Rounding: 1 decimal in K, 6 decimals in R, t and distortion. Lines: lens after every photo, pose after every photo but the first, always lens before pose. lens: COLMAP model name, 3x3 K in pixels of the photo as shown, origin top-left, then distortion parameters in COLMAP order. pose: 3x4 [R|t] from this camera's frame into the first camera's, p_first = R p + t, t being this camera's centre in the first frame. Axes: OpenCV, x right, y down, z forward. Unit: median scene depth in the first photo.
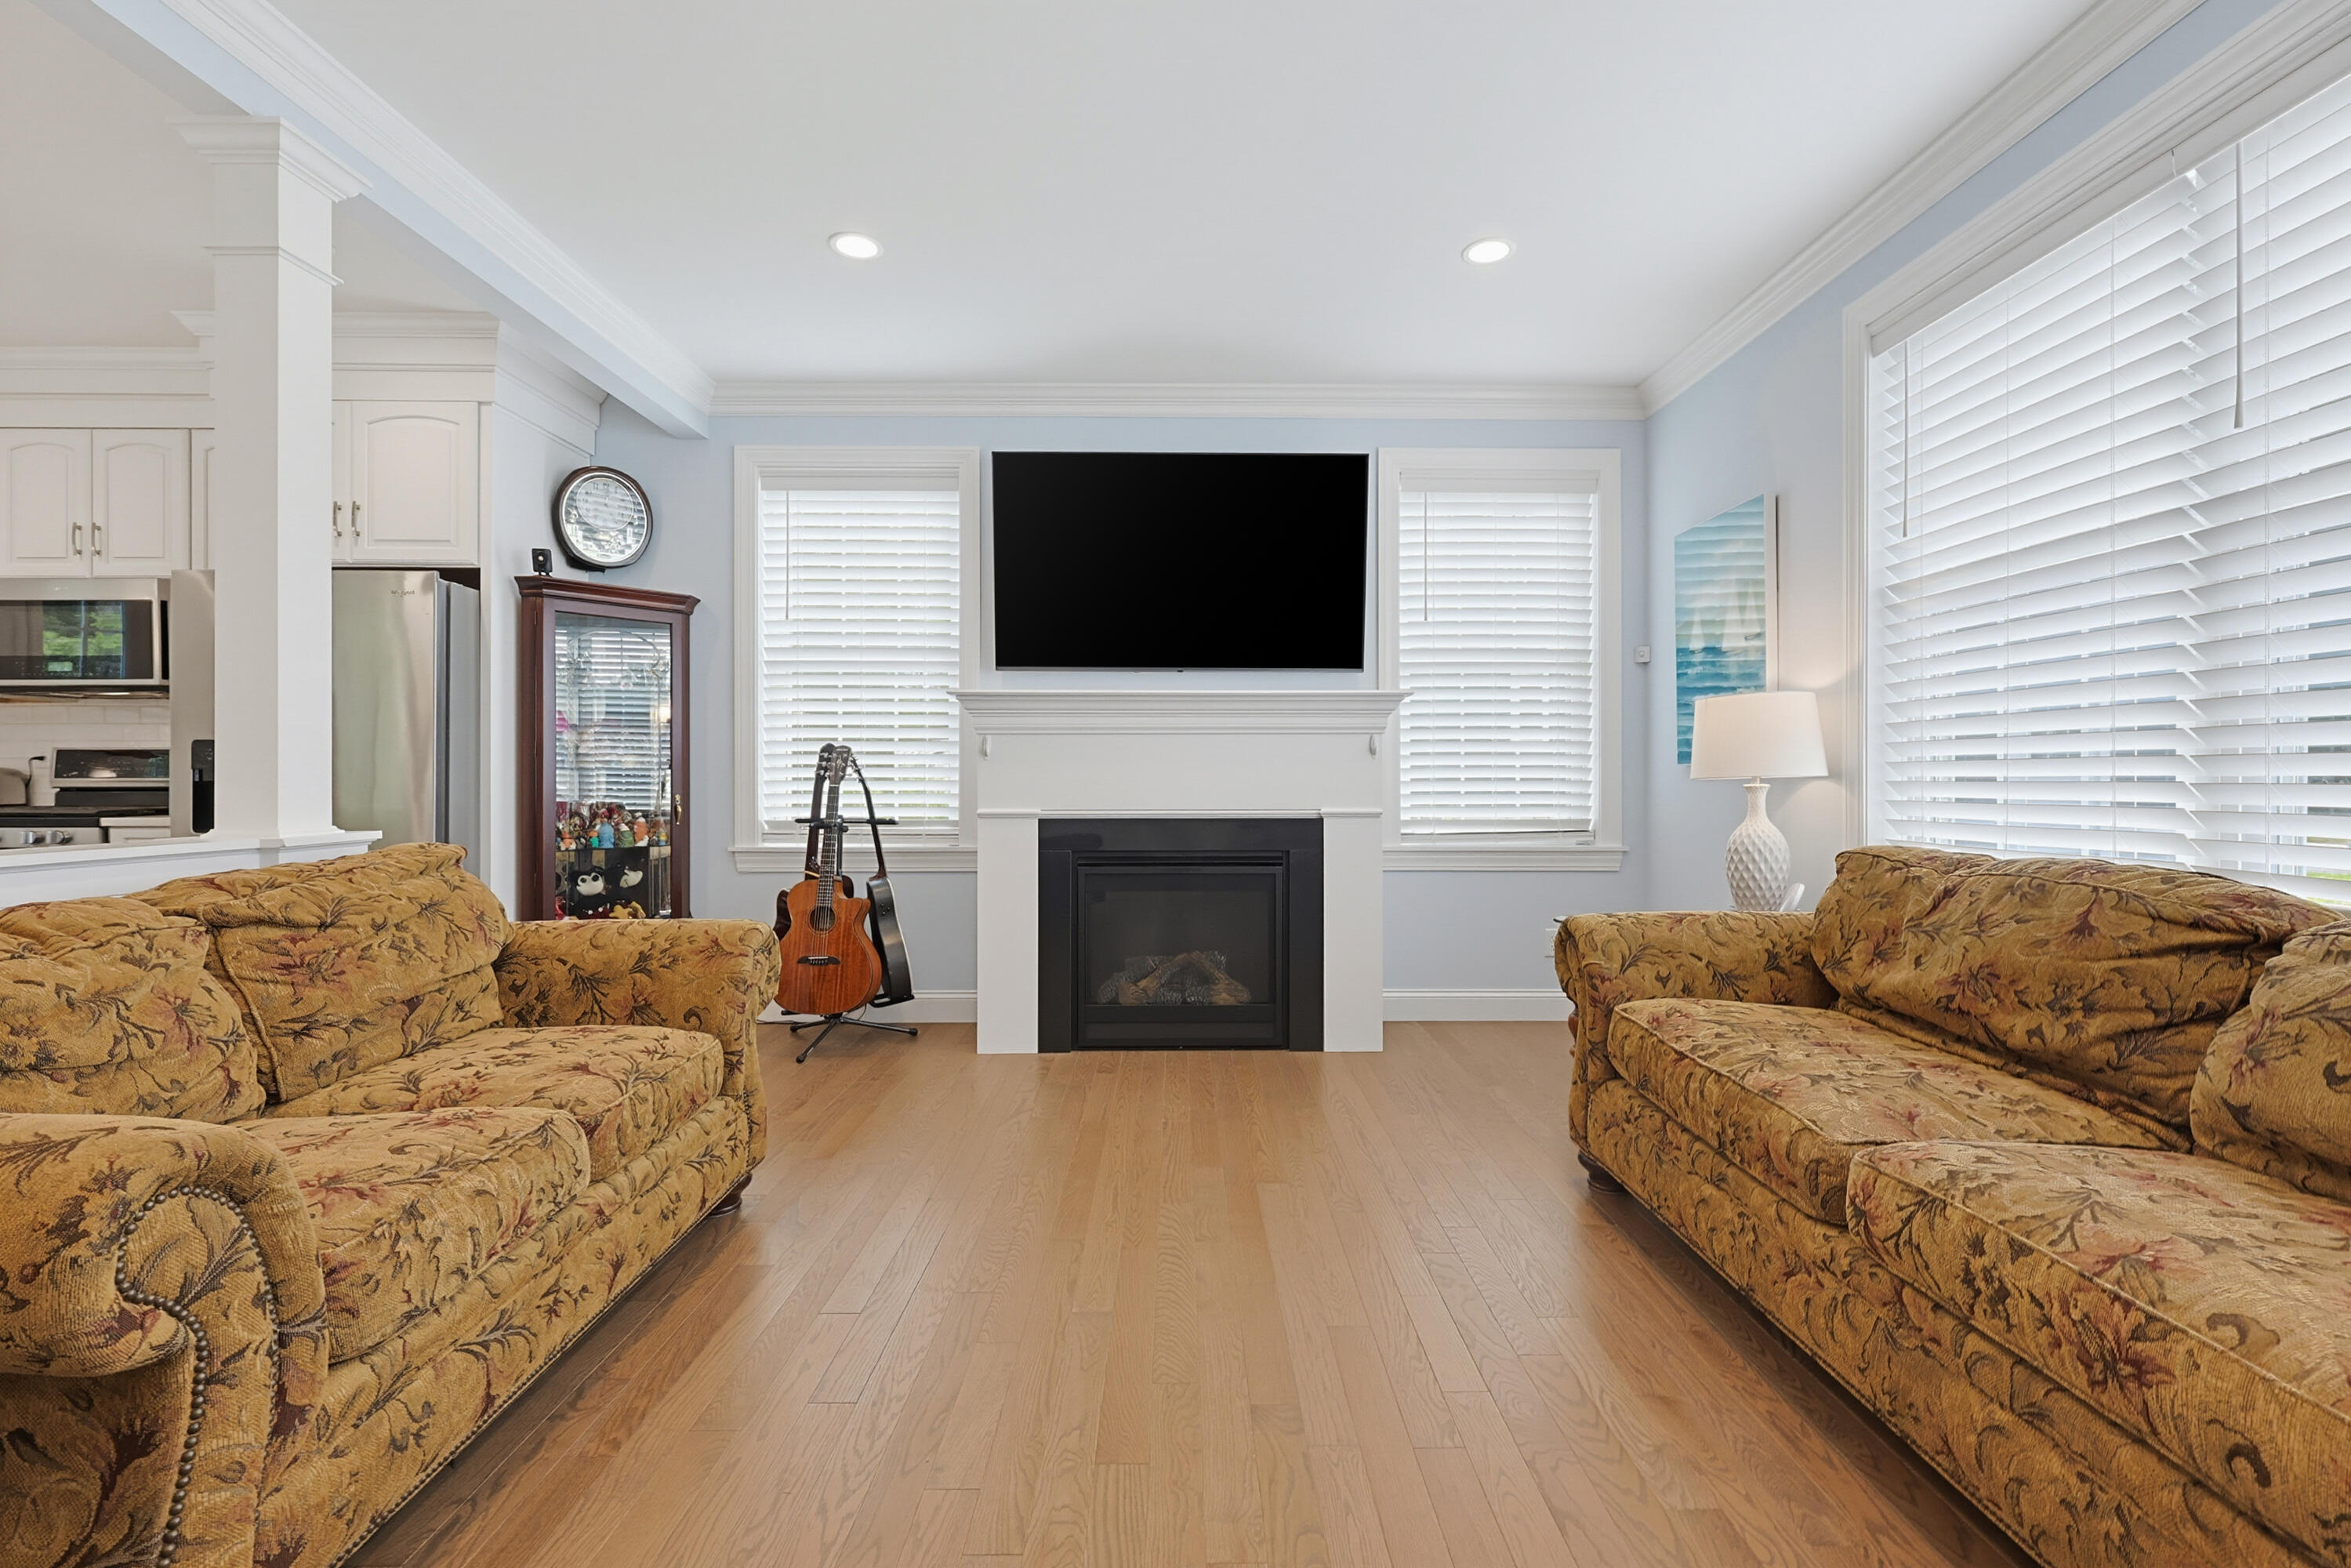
lens RADIAL K [[1000.6, 0, 1198.9], [0, 1000.6, 781.9], [0, 0, 1]] dist [-0.002307, -0.001204]
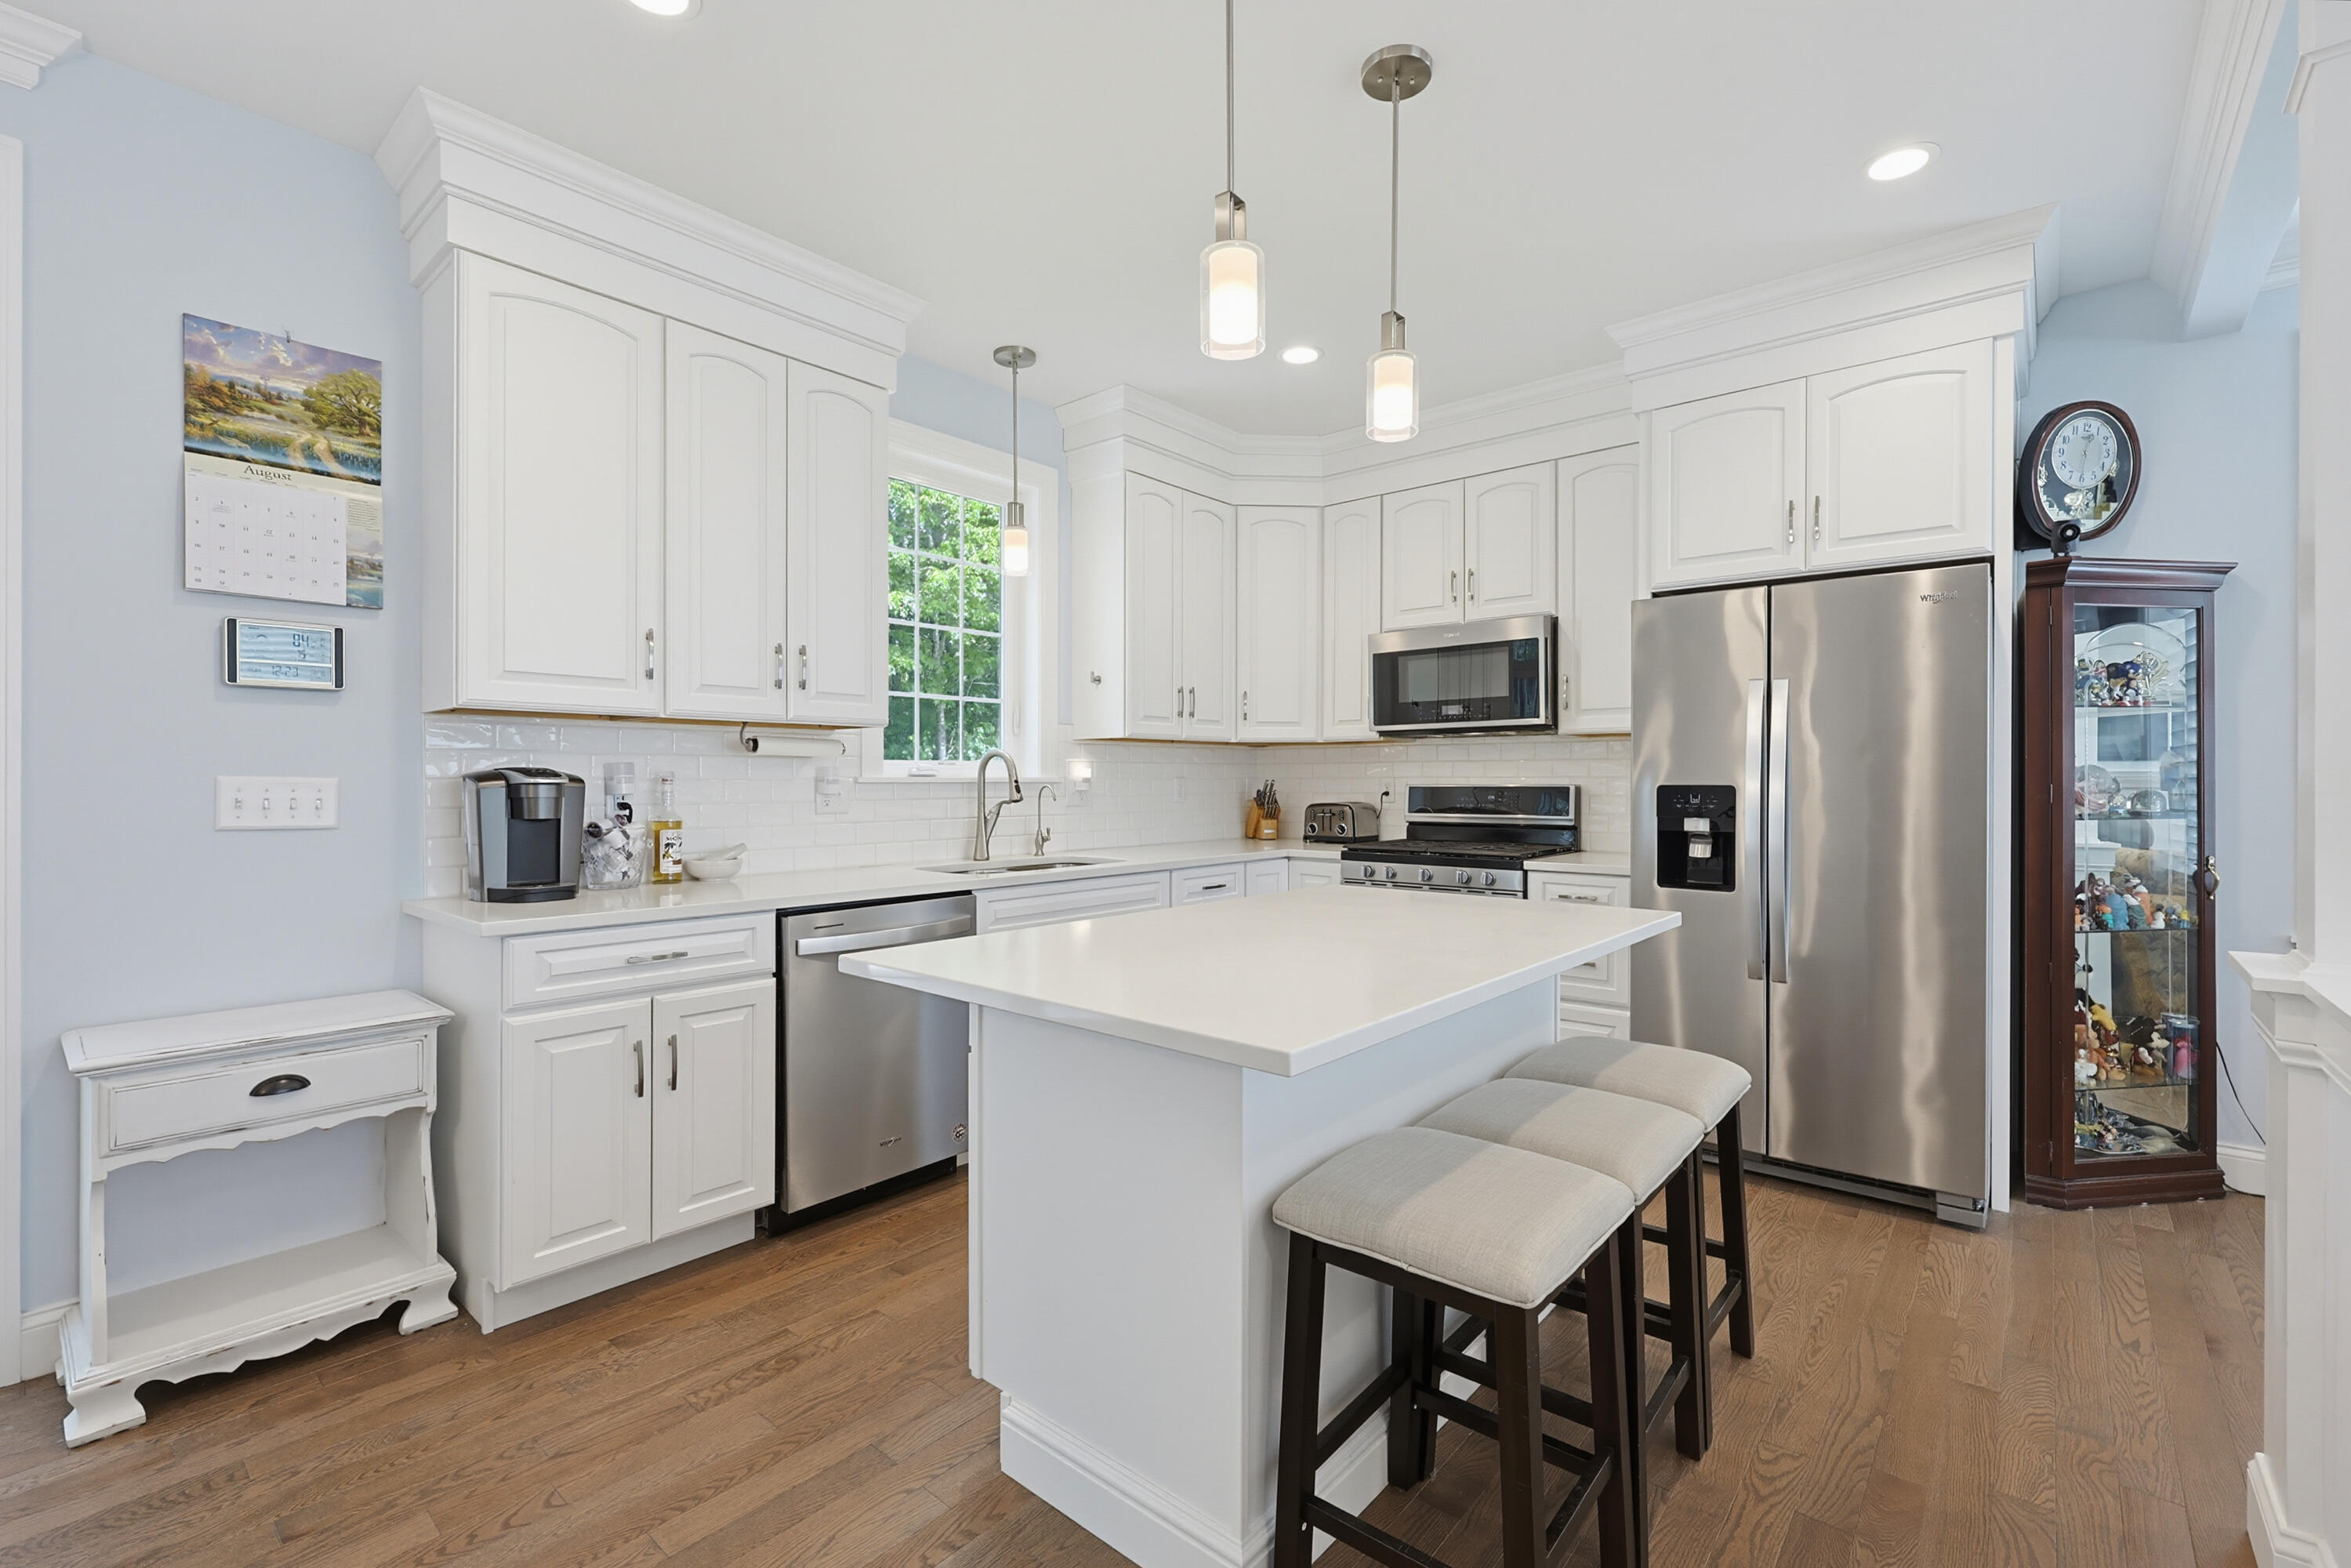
lens RADIAL K [[1000.6, 0, 1223.6], [0, 1000.6, 778.1], [0, 0, 1]] dist [-0.002307, -0.001204]
pose [[0.764344, -0.000438, -0.644808, -0.651165], [-0.003746, 0.999980, -0.005119, -0.037835], [0.644798, 0.006328, 0.764327, 0.046774]]
